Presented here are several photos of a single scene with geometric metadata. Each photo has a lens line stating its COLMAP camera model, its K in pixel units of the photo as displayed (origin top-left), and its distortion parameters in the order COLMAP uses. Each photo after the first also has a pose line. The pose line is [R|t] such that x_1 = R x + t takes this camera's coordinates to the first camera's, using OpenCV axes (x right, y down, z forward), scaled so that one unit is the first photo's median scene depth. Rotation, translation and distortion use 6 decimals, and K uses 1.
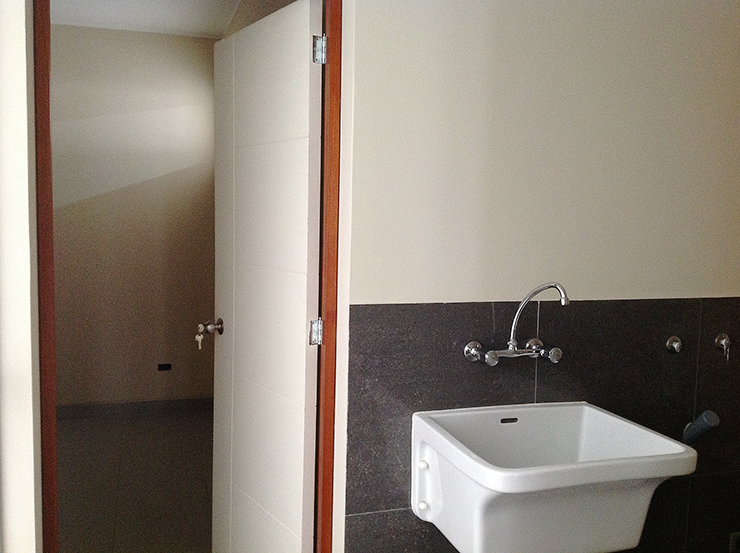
lens RADIAL K [[694.5, 0, 366.0], [0, 694.5, 279.4], [0, 0, 1]] dist [0.151846, -0.290189]
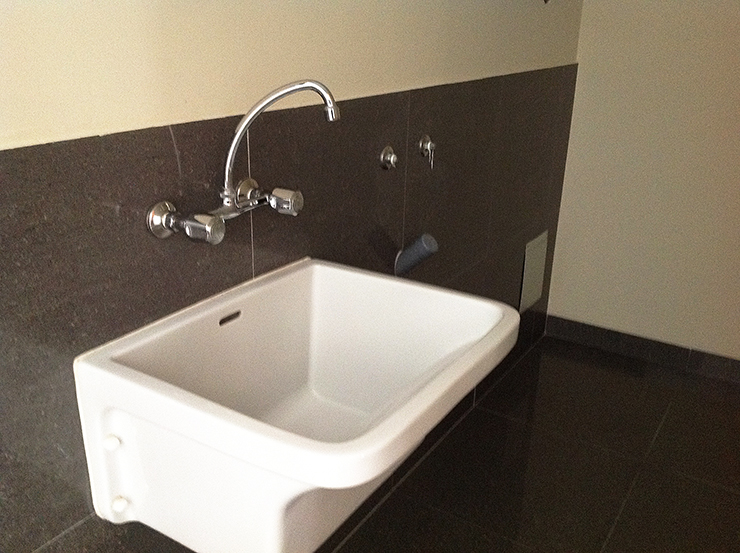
lens RADIAL K [[694.5, 0, 366.0], [0, 694.5, 279.4], [0, 0, 1]] dist [0.151846, -0.290189]
pose [[0.778618, -0.232334, 0.582902, -0.053429], [0.072028, 0.955882, 0.284784, 0.002944], [-0.623351, -0.179753, 0.761001, 0.474644]]
